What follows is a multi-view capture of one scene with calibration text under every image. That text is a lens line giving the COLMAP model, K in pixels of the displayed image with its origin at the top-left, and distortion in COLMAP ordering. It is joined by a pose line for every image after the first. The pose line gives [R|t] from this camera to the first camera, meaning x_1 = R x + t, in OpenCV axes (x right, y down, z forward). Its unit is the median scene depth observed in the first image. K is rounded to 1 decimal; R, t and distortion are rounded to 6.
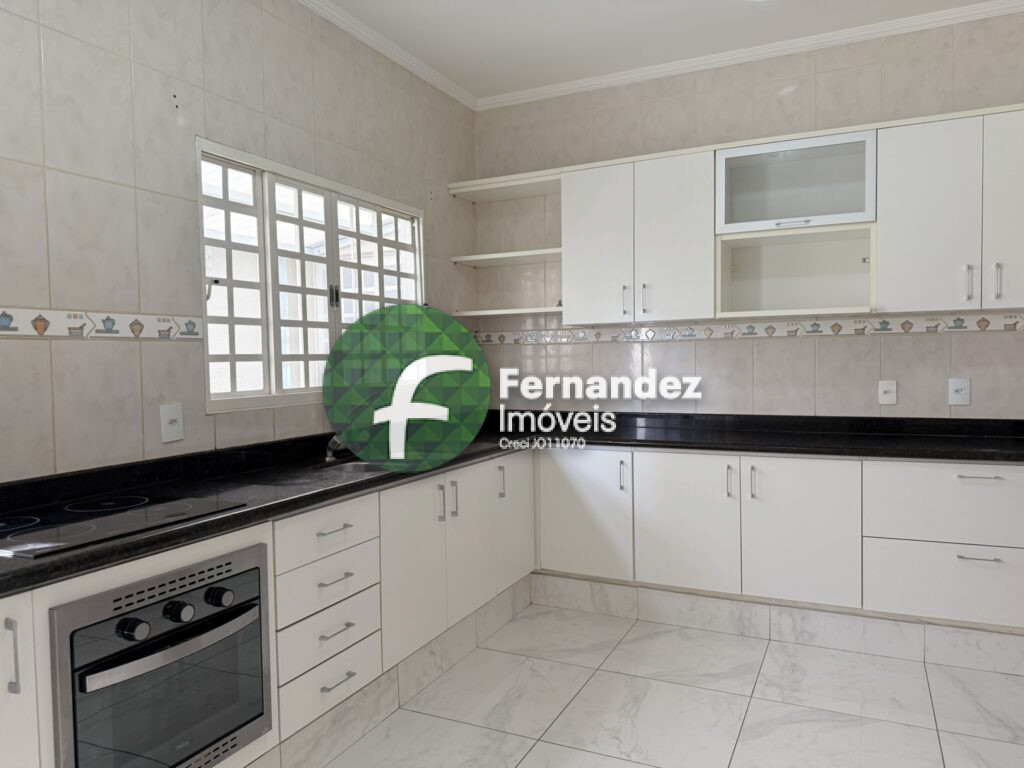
lens RADIAL K [[728.9, 0, 512.0], [0, 728.9, 384.0], [0, 0, 1]] dist [0.052089, -0.077800]
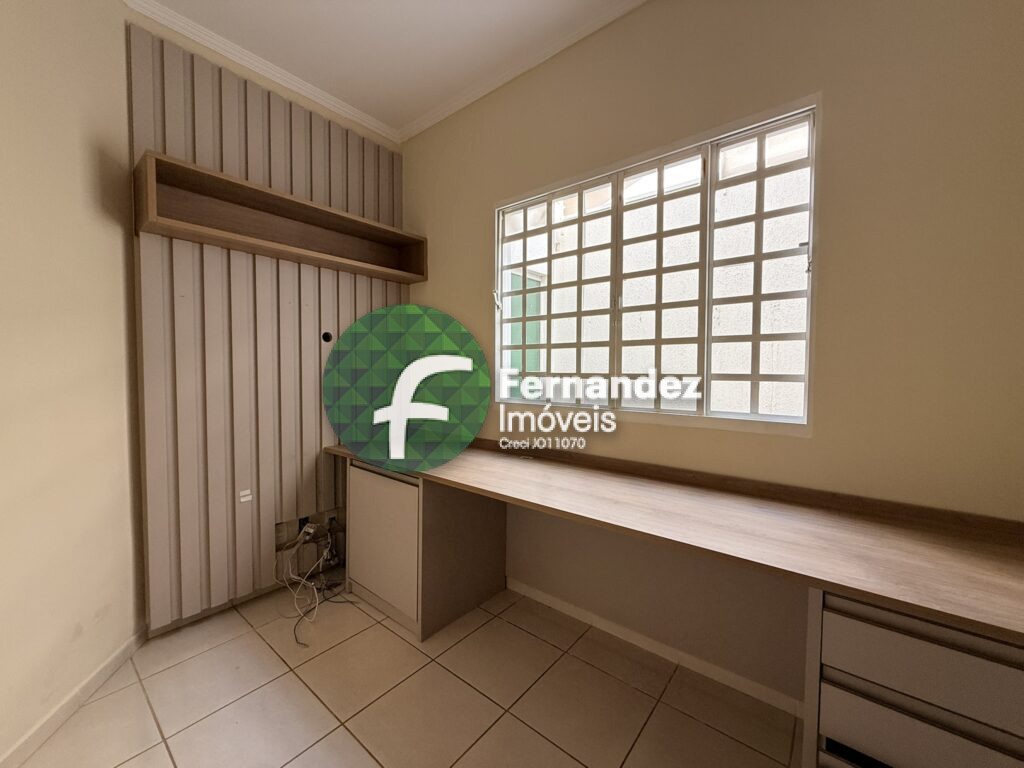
lens RADIAL K [[406.6, 0, 510.3], [0, 406.6, 383.3], [0, 0, 1]] dist [0.000088, 0.000106]
pose [[-0.236151, 0.048491, -0.970506, 0.366619], [-0.039874, 0.997429, 0.059539, -0.012089], [0.970898, 0.052758, -0.233610, 1.153769]]
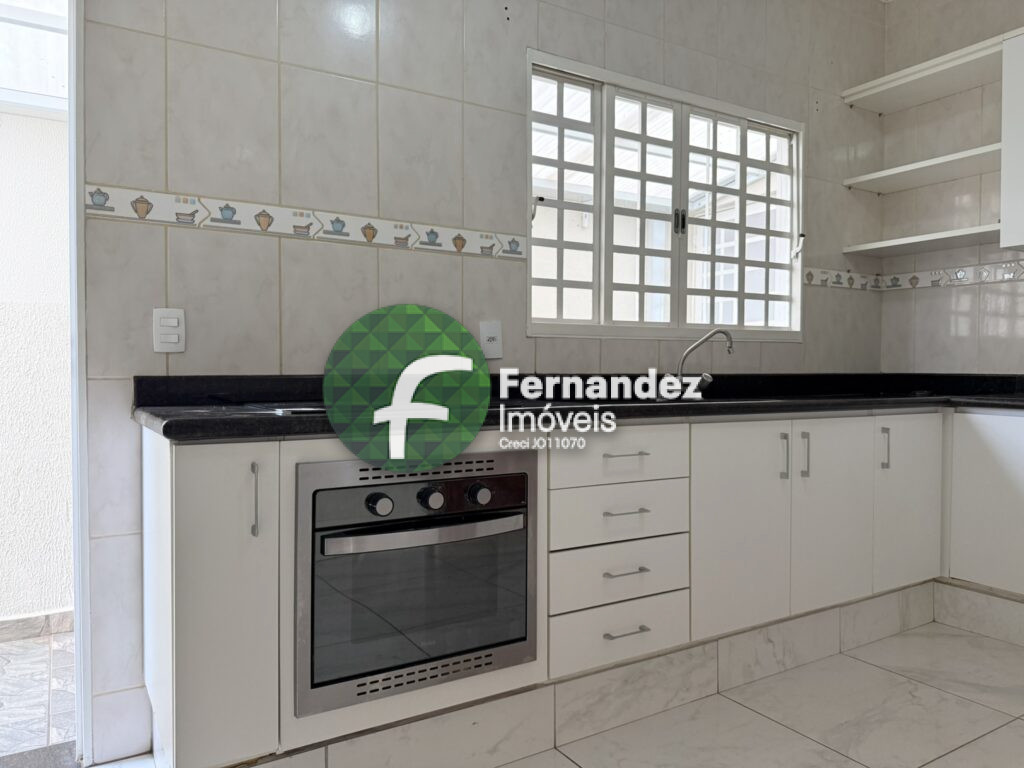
lens RADIAL K [[717.6, 0, 510.2], [0, 717.6, 389.7], [0, 0, 1]] dist [0.116507, -0.195652]
pose [[0.836229, 0.033035, -0.547385, 0.085913], [-0.037353, 0.999297, 0.003244, 0.102638], [0.547107, 0.017734, 0.836875, 0.174649]]
